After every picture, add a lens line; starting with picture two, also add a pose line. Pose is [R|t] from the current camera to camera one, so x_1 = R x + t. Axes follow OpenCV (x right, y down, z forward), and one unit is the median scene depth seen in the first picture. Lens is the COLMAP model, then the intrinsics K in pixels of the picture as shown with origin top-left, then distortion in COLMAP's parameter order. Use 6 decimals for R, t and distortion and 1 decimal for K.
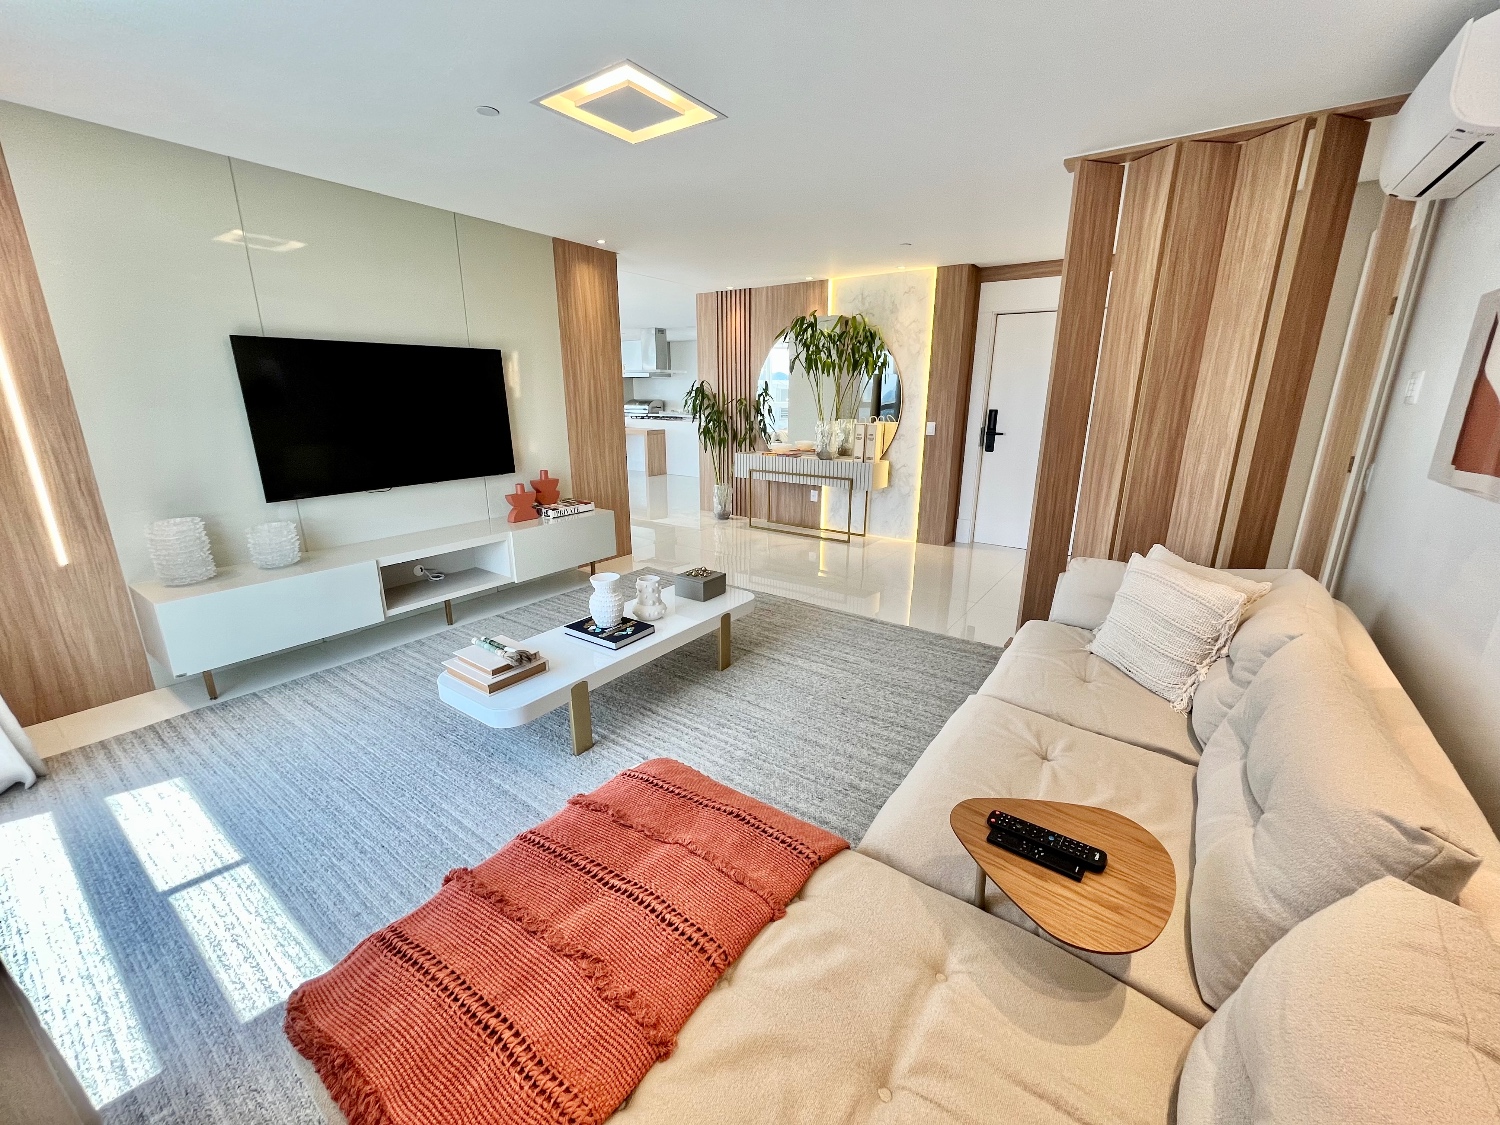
lens RADIAL K [[606.5, 0, 750.7], [0, 606.5, 562.8], [0, 0, 1]] dist [-0.006182, 0.000247]
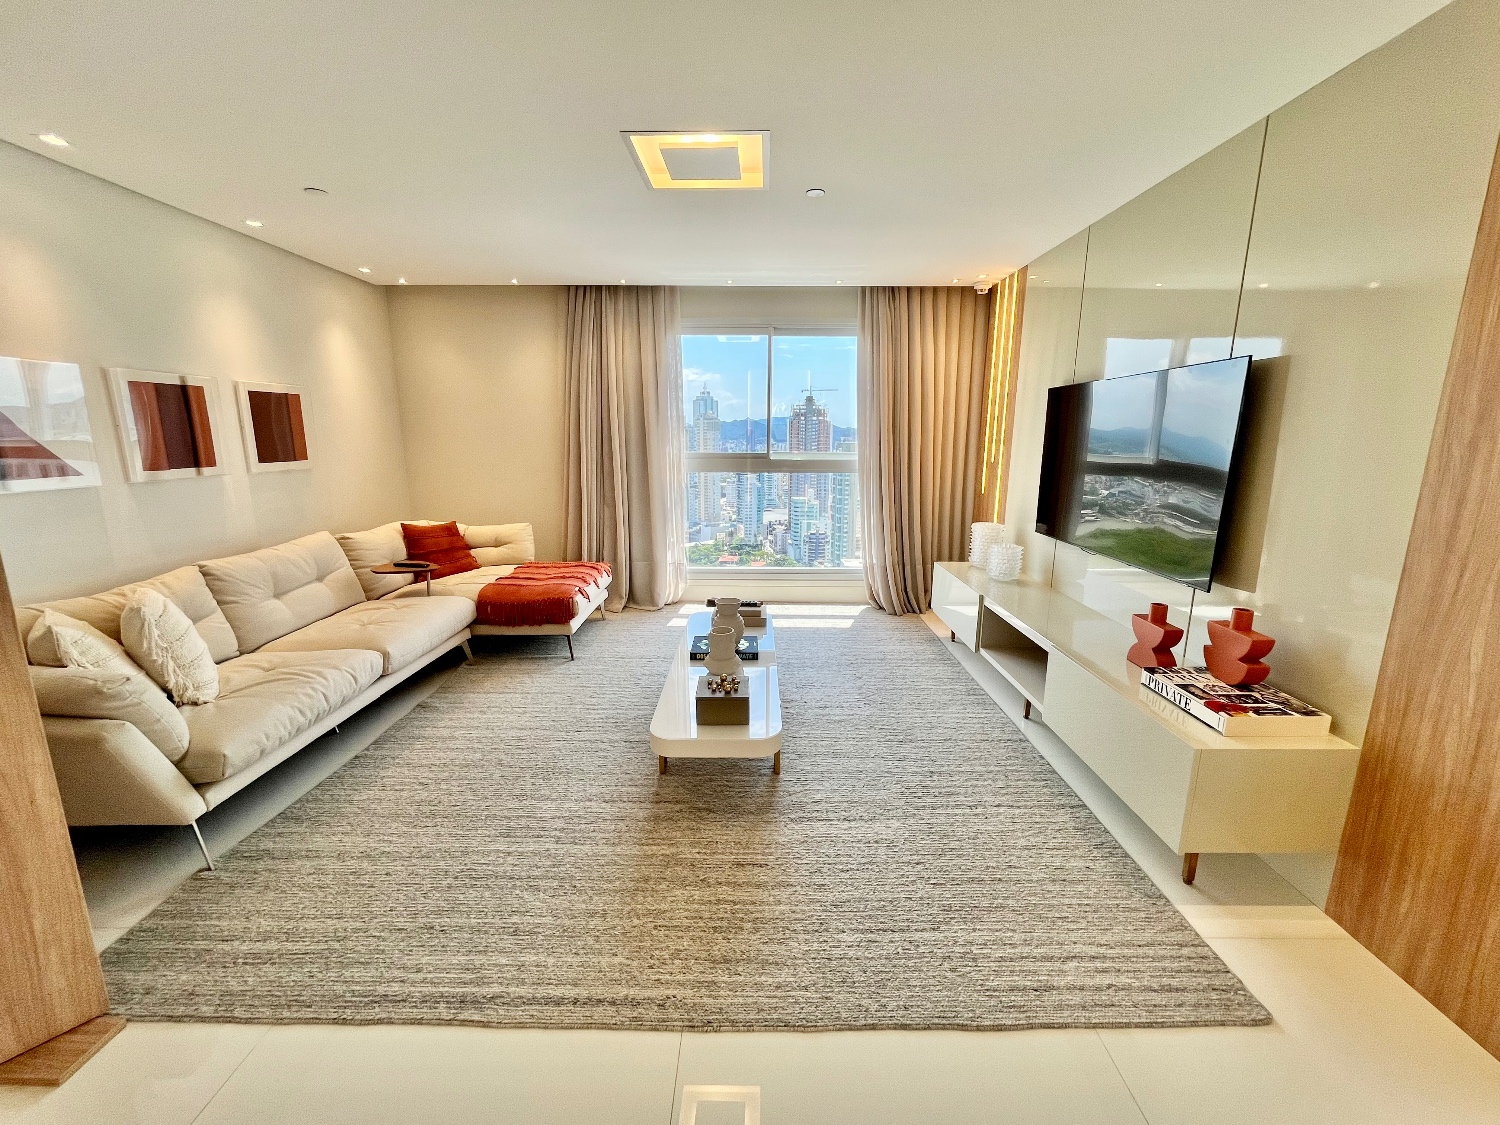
lens RADIAL K [[606.5, 0, 749.7], [0, 606.5, 557.8], [0, 0, 1]] dist [-0.006182, 0.000247]
pose [[-0.820525, 0.106700, -0.561563, 0.215447], [-0.162556, 0.898303, 0.408201, -0.322903], [0.548009, 0.426224, -0.719735, 1.150225]]
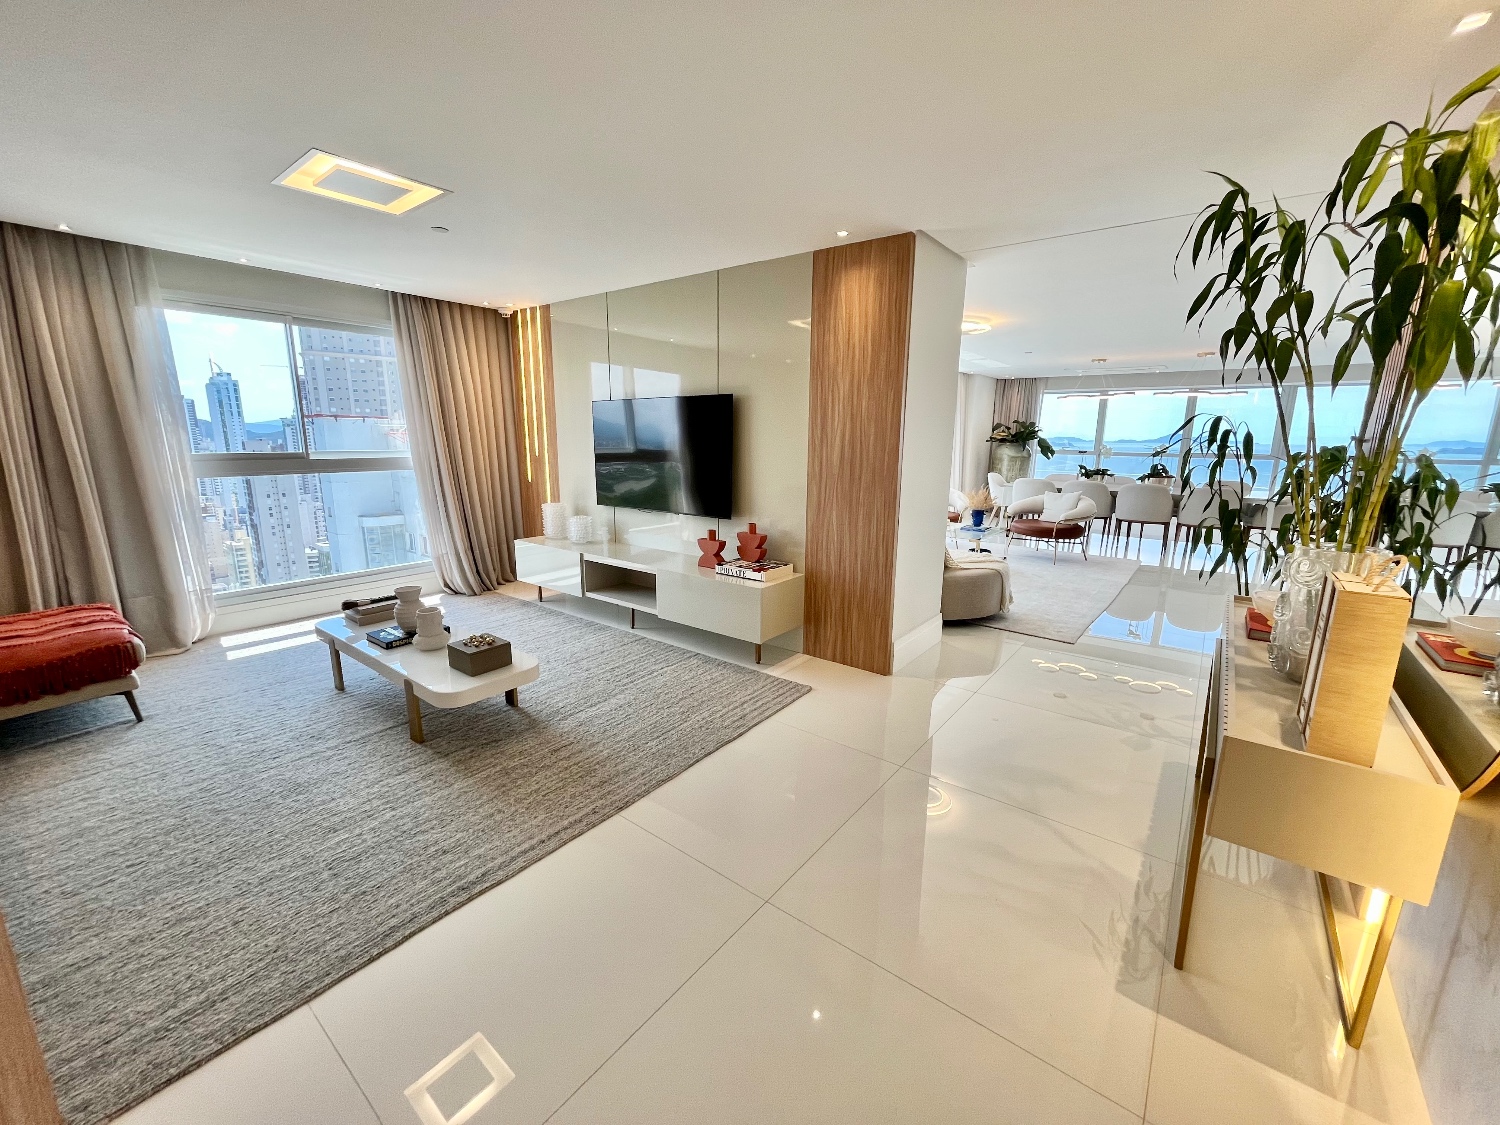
lens RADIAL K [[606.5, 0, 754.6], [0, 606.5, 556.7], [0, 0, 1]] dist [-0.006182, 0.000247]
pose [[-0.036120, 0.191565, -0.980815, 0.566952], [-0.280574, 0.940036, 0.193933, -0.291844], [0.959153, 0.282196, 0.019794, 1.039816]]
